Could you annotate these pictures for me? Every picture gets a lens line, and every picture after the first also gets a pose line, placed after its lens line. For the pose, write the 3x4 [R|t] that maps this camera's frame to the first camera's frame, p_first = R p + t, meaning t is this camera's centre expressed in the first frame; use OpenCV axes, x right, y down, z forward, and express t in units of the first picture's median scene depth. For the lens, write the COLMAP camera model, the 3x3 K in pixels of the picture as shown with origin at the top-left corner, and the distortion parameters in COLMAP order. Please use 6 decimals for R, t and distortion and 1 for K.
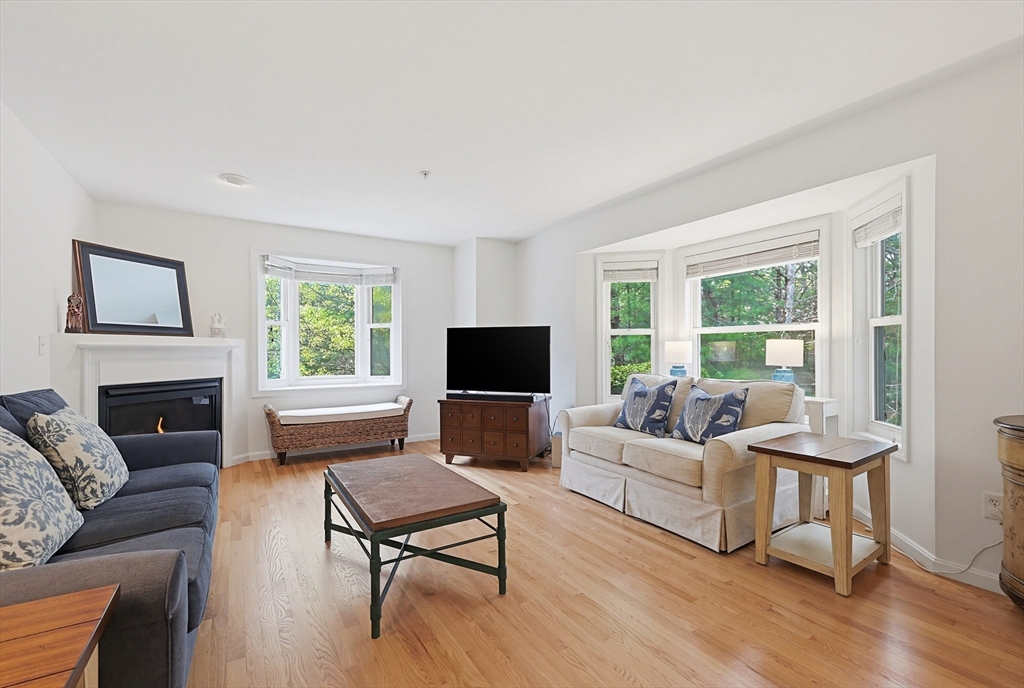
lens RADIAL K [[452.1, 0, 512.0], [0, 452.1, 344.0], [0, 0, 1]] dist [0.003101, 0.000464]
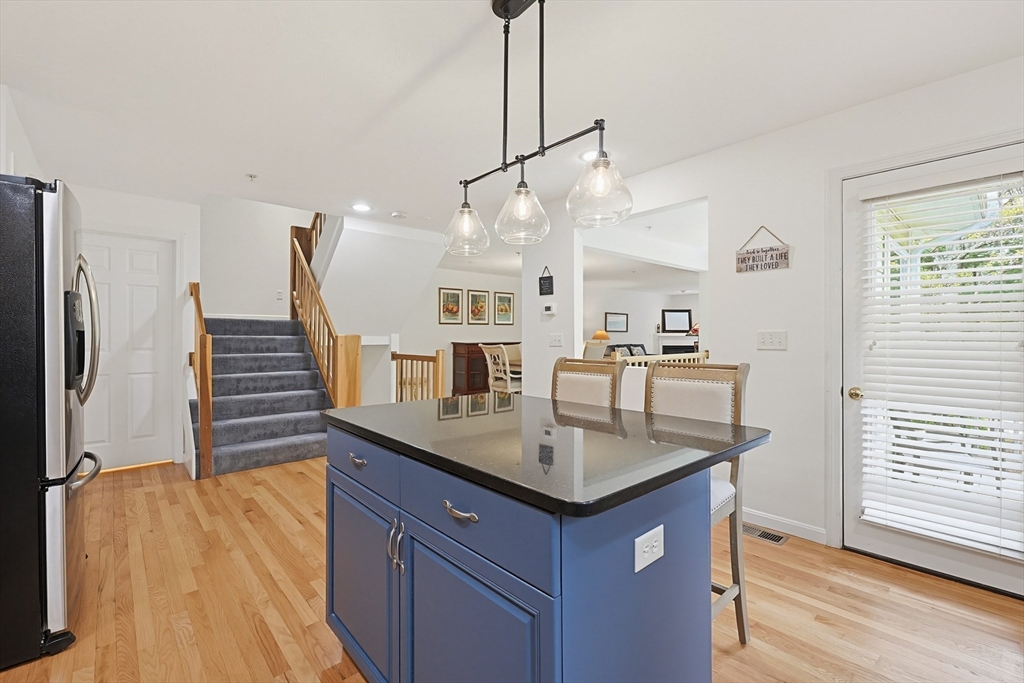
lens RADIAL K [[434.0, 0, 519.1], [0, 434.0, 338.7], [0, 0, 1]] dist [-0.003570, -0.000219]
pose [[0.170474, 0.013591, -0.985269, 2.189999], [0.011049, 0.999816, 0.015704, -0.036827], [0.985300, -0.013563, 0.170292, -0.766708]]
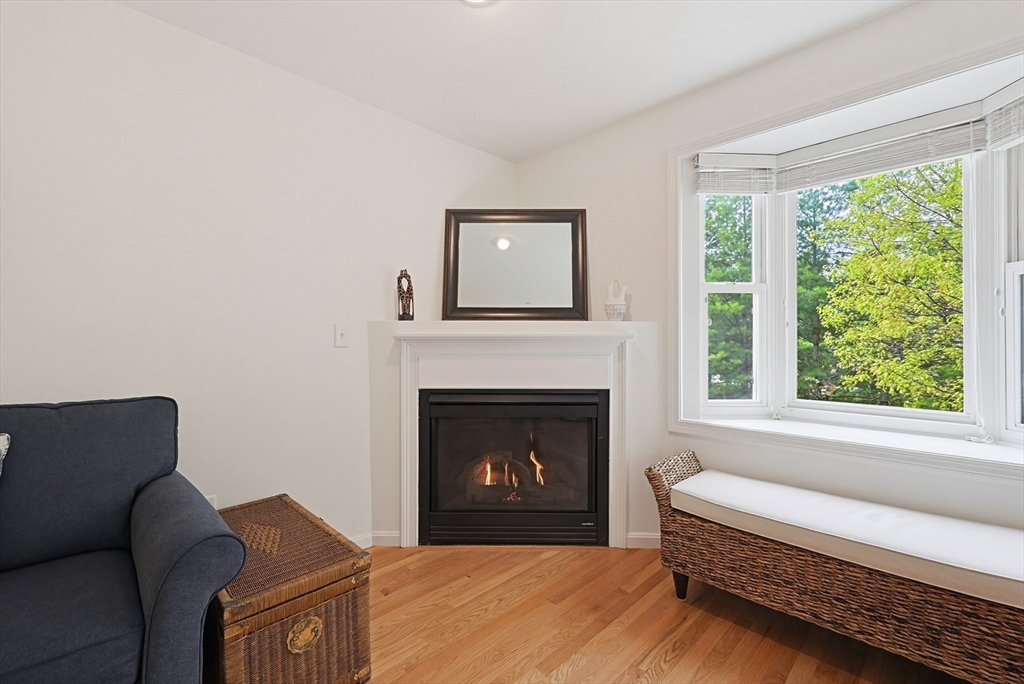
lens RADIAL K [[434.0, 0, 519.1], [0, 434.0, 339.2], [0, 0, 1]] dist [-0.003570, -0.000219]
pose [[0.226084, -0.001638, -0.974106, -0.129185], [0.011931, 0.999928, 0.001088, 0.008395], [0.974035, -0.011868, 0.226087, 0.781904]]
